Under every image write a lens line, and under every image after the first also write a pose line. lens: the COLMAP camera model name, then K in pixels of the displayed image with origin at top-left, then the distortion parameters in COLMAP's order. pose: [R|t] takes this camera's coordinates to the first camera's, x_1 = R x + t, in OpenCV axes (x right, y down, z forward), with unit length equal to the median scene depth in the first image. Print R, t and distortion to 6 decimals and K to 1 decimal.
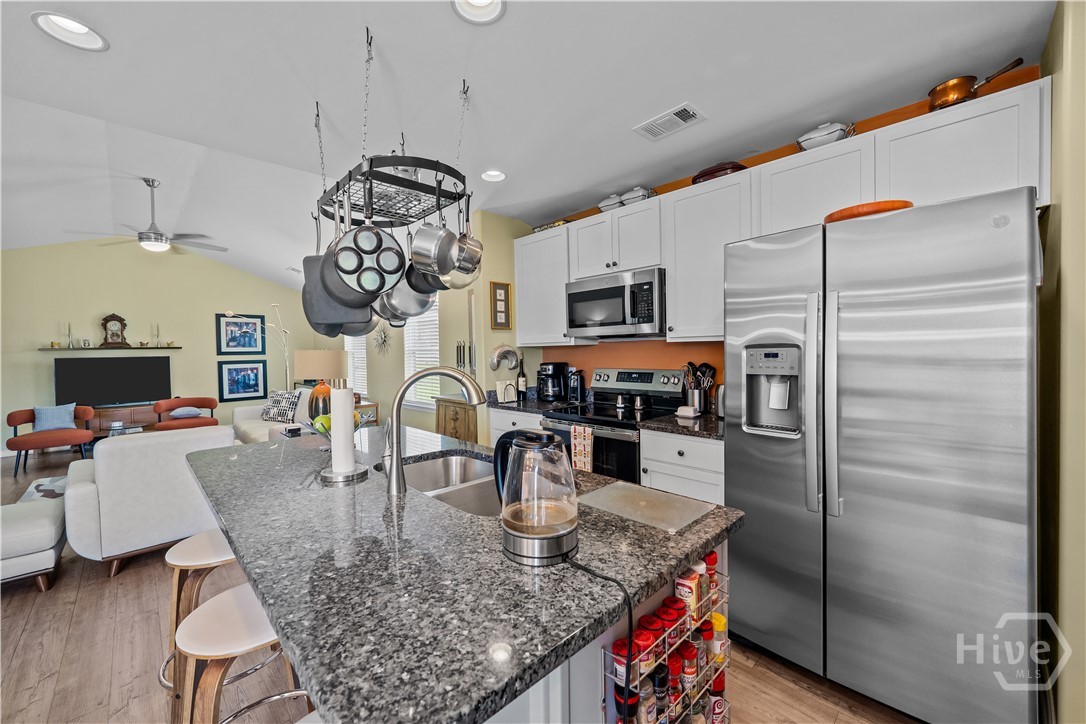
lens RADIAL K [[435.3, 0, 541.2], [0, 435.3, 356.2], [0, 0, 1]] dist [0.000033, 0.000518]
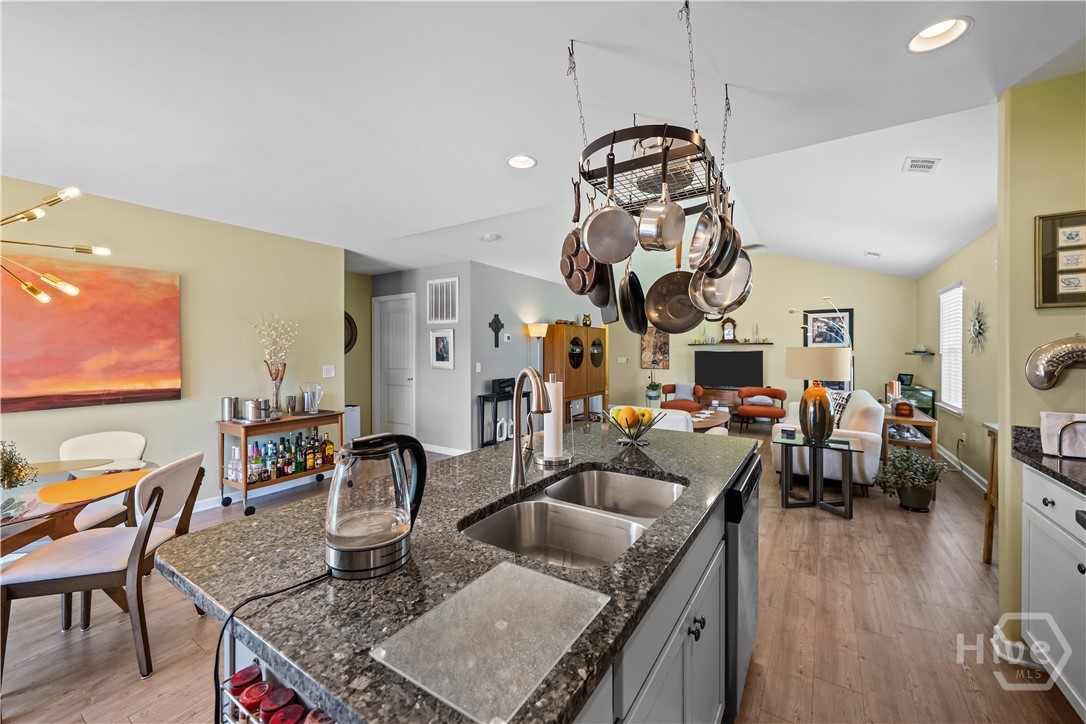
lens RADIAL K [[435.3, 0, 541.4], [0, 435.3, 360.7], [0, 0, 1]] dist [0.000033, 0.000518]
pose [[0.201171, 0.038999, -0.978780, 0.202137], [-0.016610, 0.999199, 0.036399, -0.007179], [0.979415, 0.008935, 0.201658, 0.239606]]
